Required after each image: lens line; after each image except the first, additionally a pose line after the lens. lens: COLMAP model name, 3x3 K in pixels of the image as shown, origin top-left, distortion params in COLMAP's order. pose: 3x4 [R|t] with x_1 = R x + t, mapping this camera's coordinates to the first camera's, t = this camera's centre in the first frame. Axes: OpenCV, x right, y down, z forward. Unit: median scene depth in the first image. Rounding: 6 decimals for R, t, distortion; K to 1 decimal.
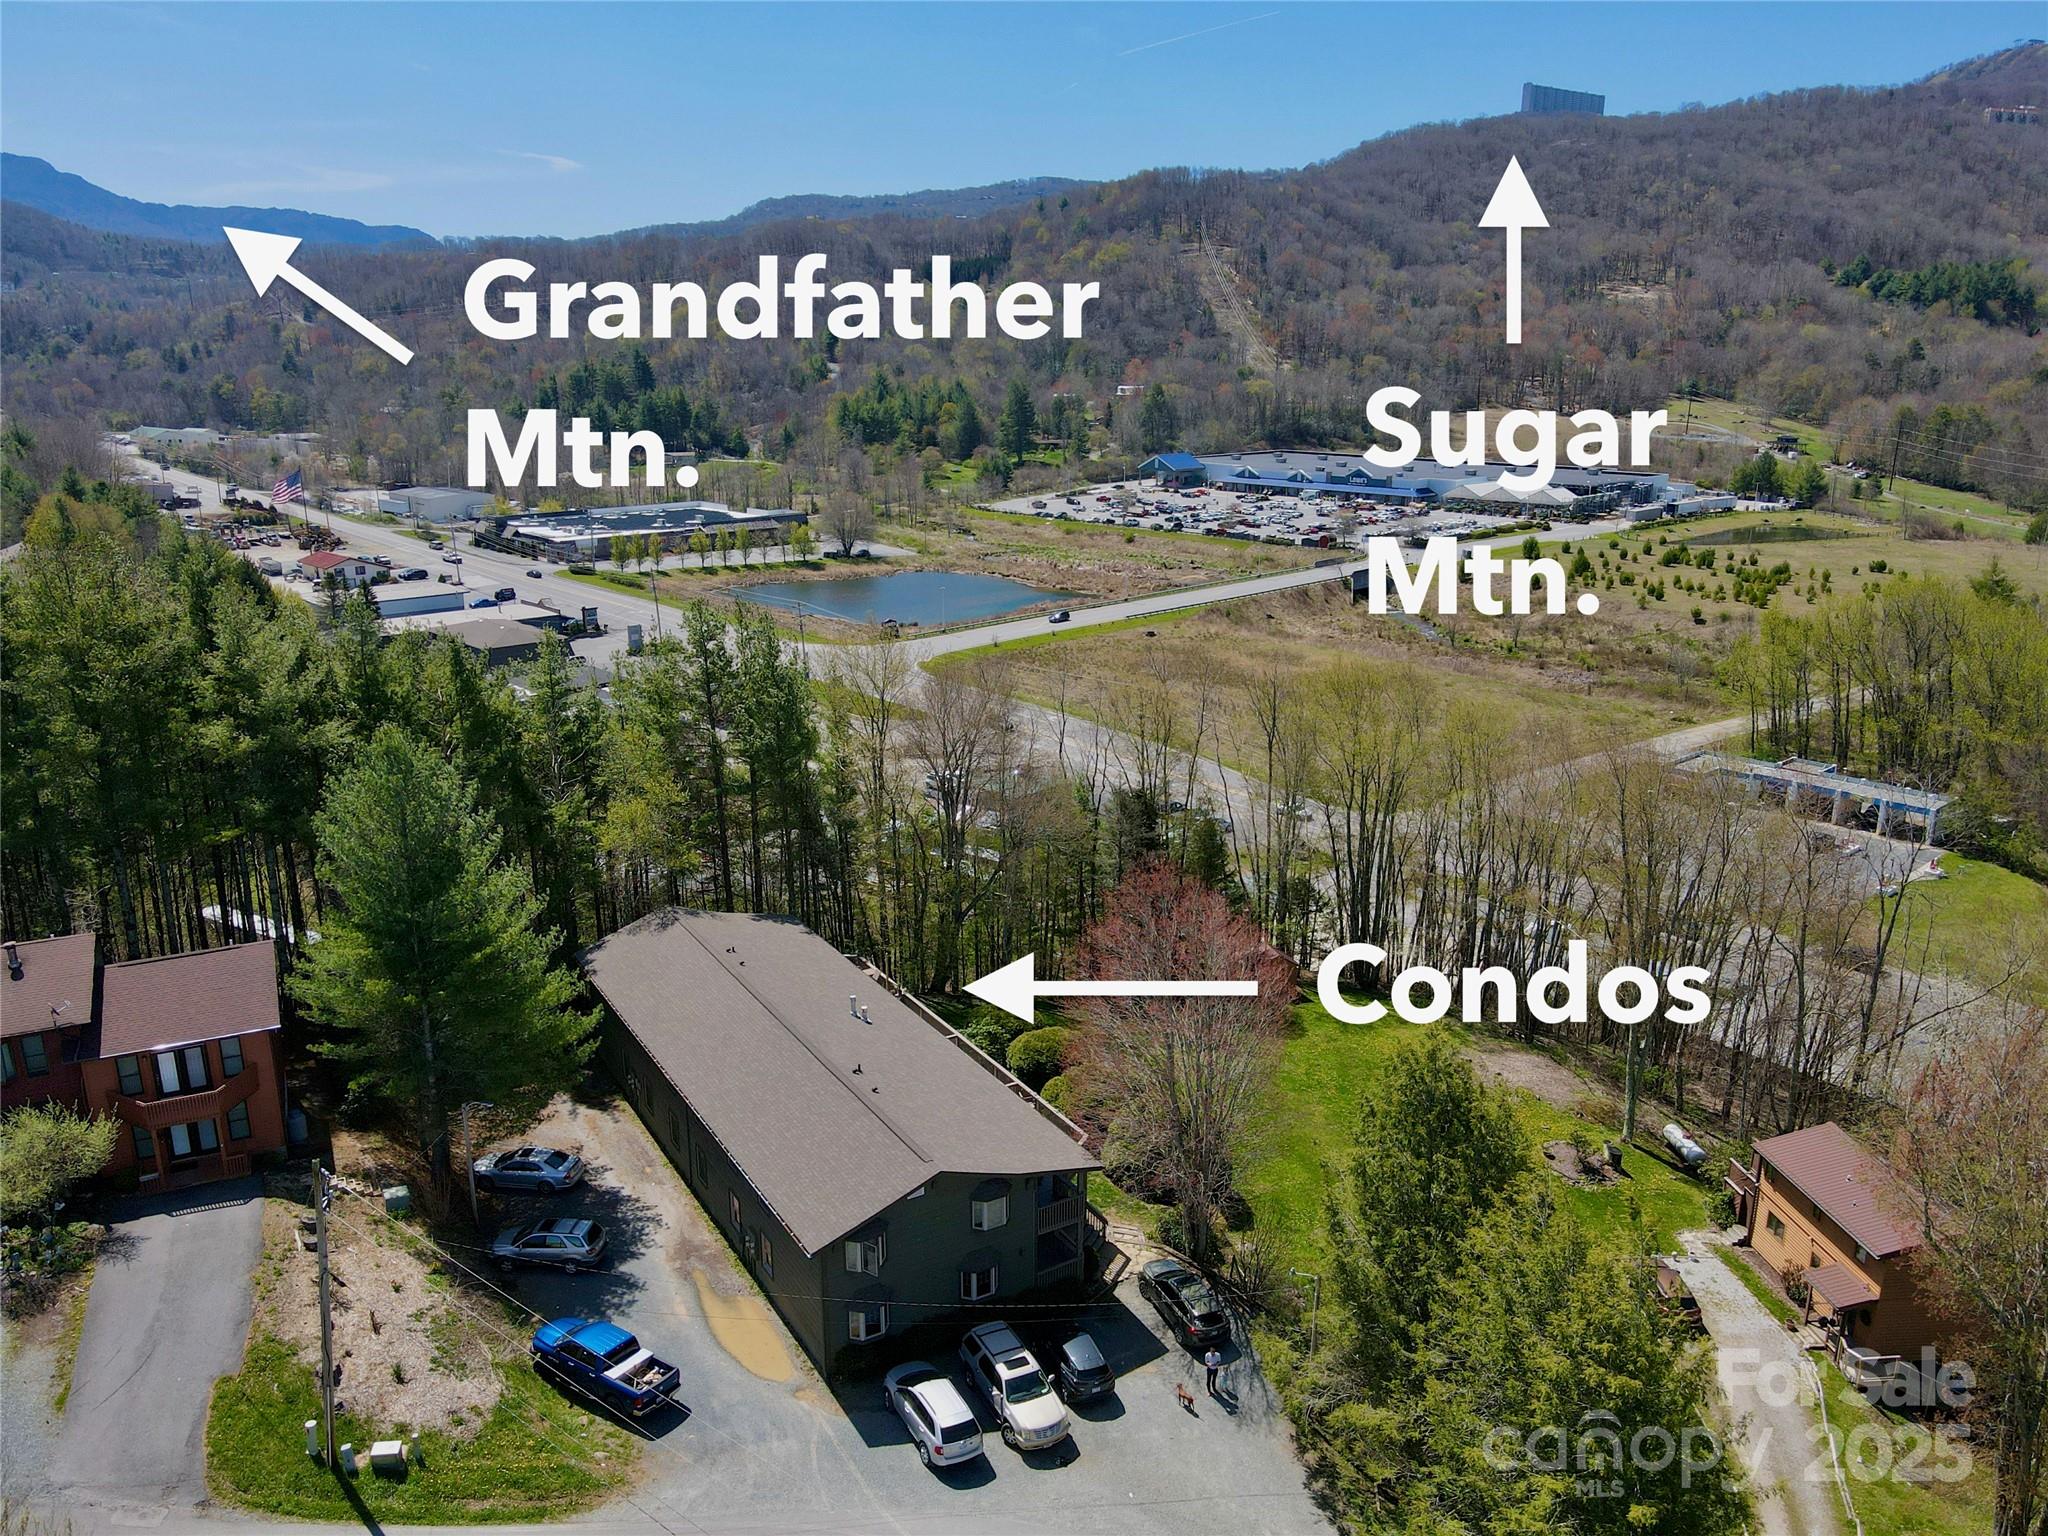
lens RADIAL K [[1526.1, 0, 1022.7], [0, 1526.1, 756.6], [0, 0, 1]] dist [-0.005093, 0.034567]
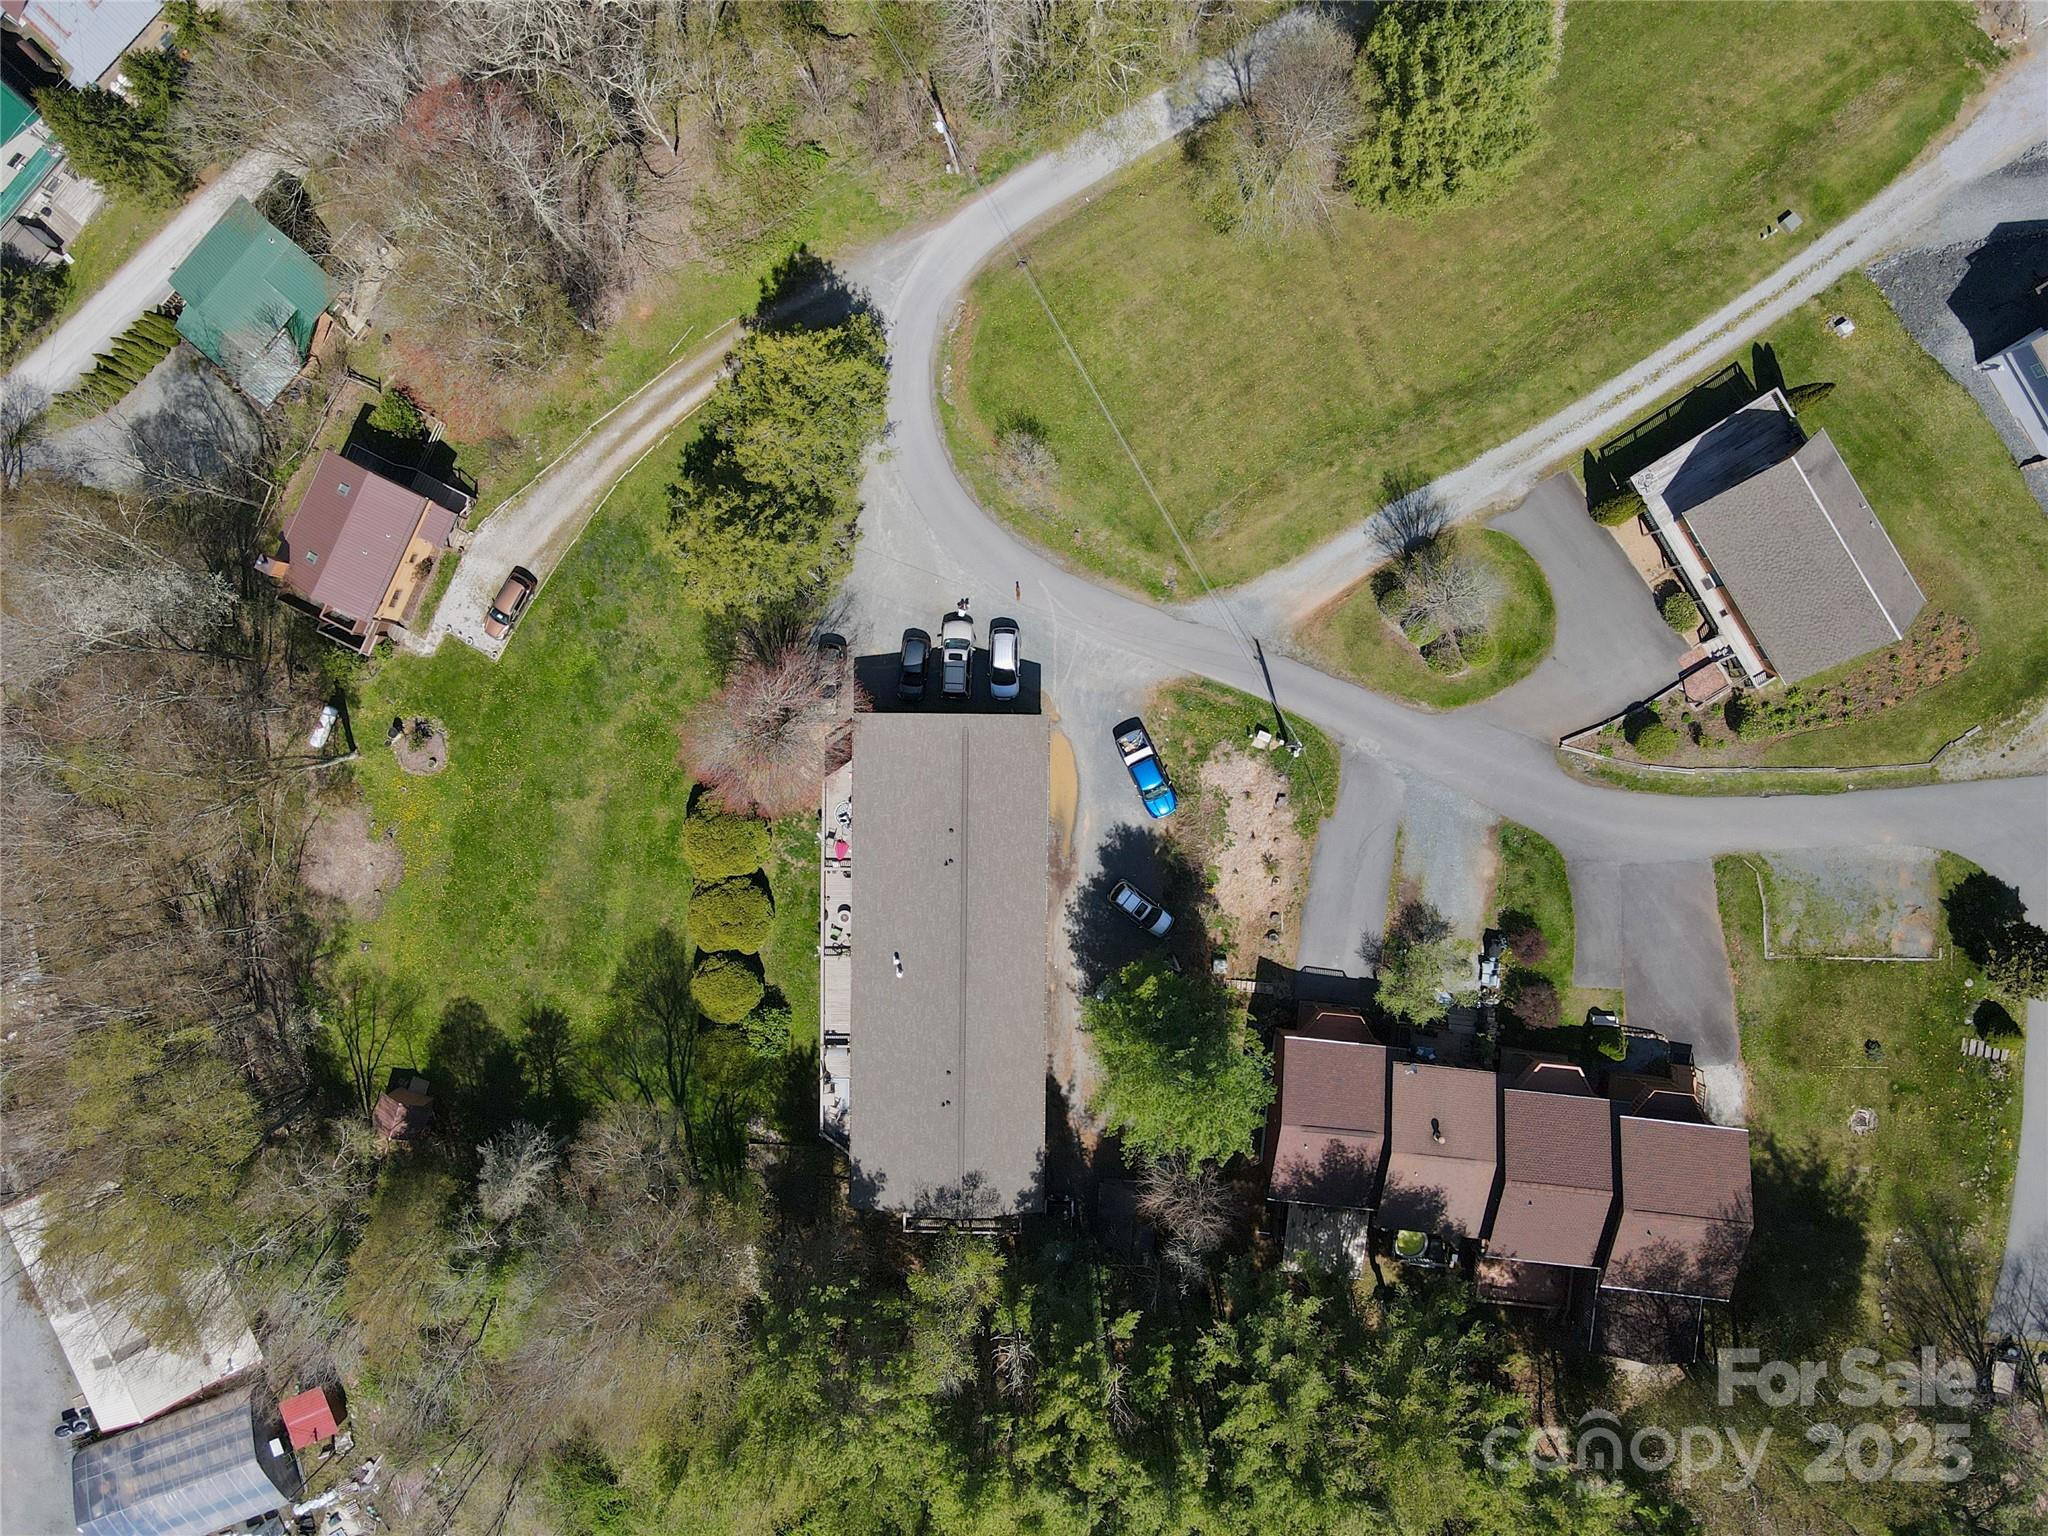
lens RADIAL K [[1526.1, 0, 1022.7], [0, 1526.1, 756.6], [0, 0, 1]] dist [-0.005093, 0.034567]
pose [[-0.852289, -0.522830, -0.015873, -0.017088], [0.144750, -0.264907, 0.953348, -0.218929], [-0.502644, 0.810230, 0.301457, 0.080271]]
